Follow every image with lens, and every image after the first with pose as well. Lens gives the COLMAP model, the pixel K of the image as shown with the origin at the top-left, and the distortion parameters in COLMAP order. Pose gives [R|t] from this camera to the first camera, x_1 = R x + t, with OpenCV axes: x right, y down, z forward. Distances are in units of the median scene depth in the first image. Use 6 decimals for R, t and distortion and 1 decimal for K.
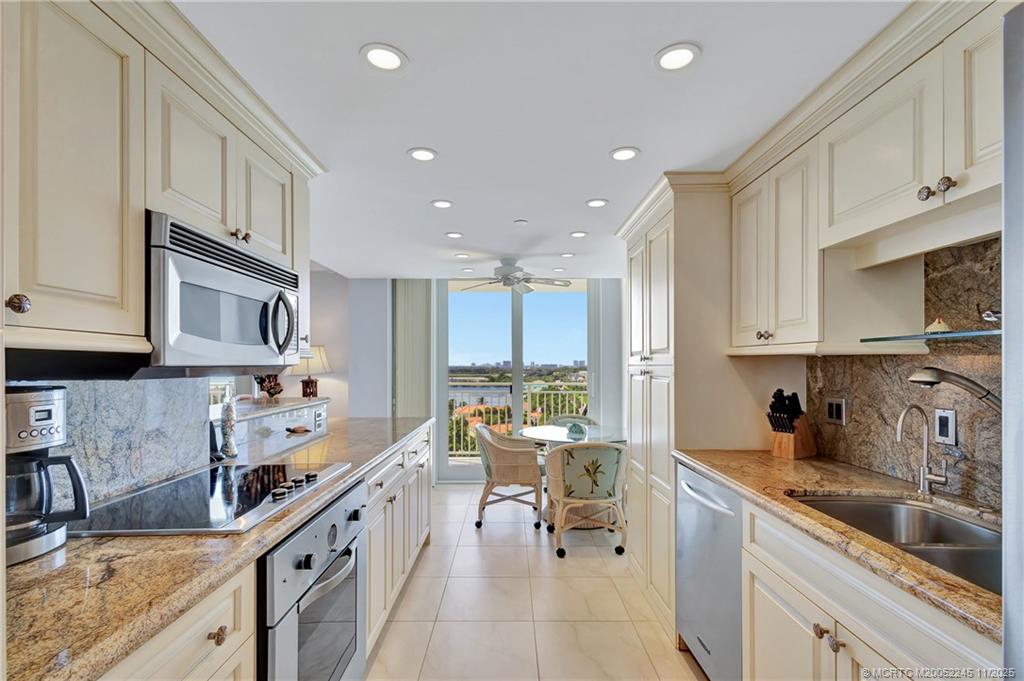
lens RADIAL K [[479.5, 0, 505.6], [0, 479.5, 355.7], [0, 0, 1]] dist [0.009320, -0.000670]
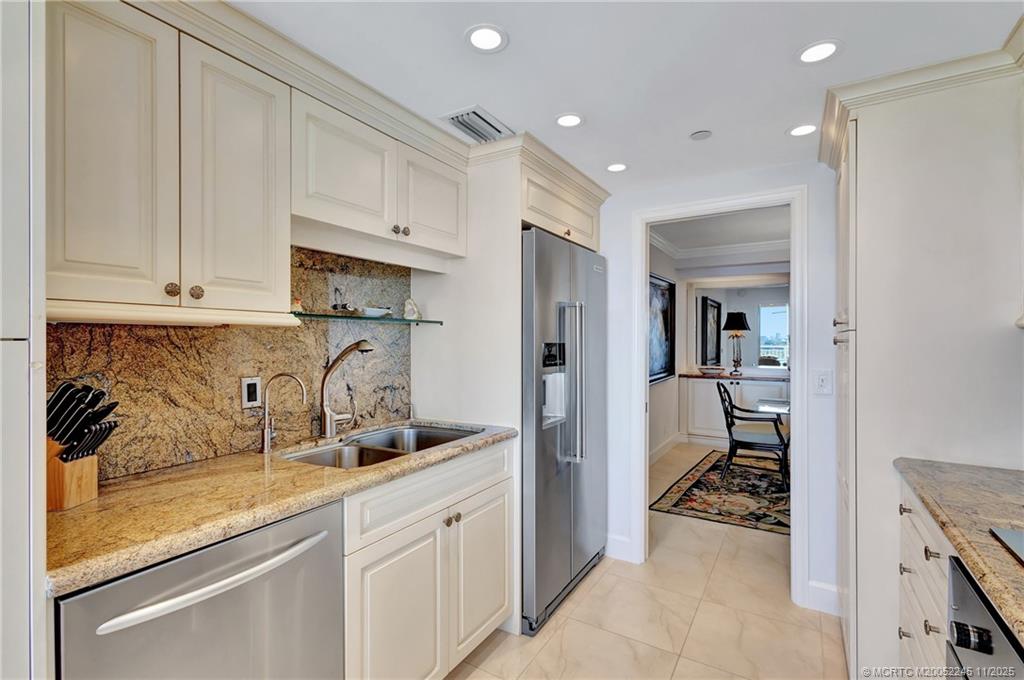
lens RADIAL K [[475.2, 0, 509.4], [0, 475.2, 340.0], [0, 0, 1]] dist [0.013018, 0.000126]
pose [[-0.855578, -0.003224, 0.517664, -0.182417], [-0.010333, 0.999888, -0.010851, 0.029539], [-0.517571, -0.014632, -0.855515, 1.619135]]
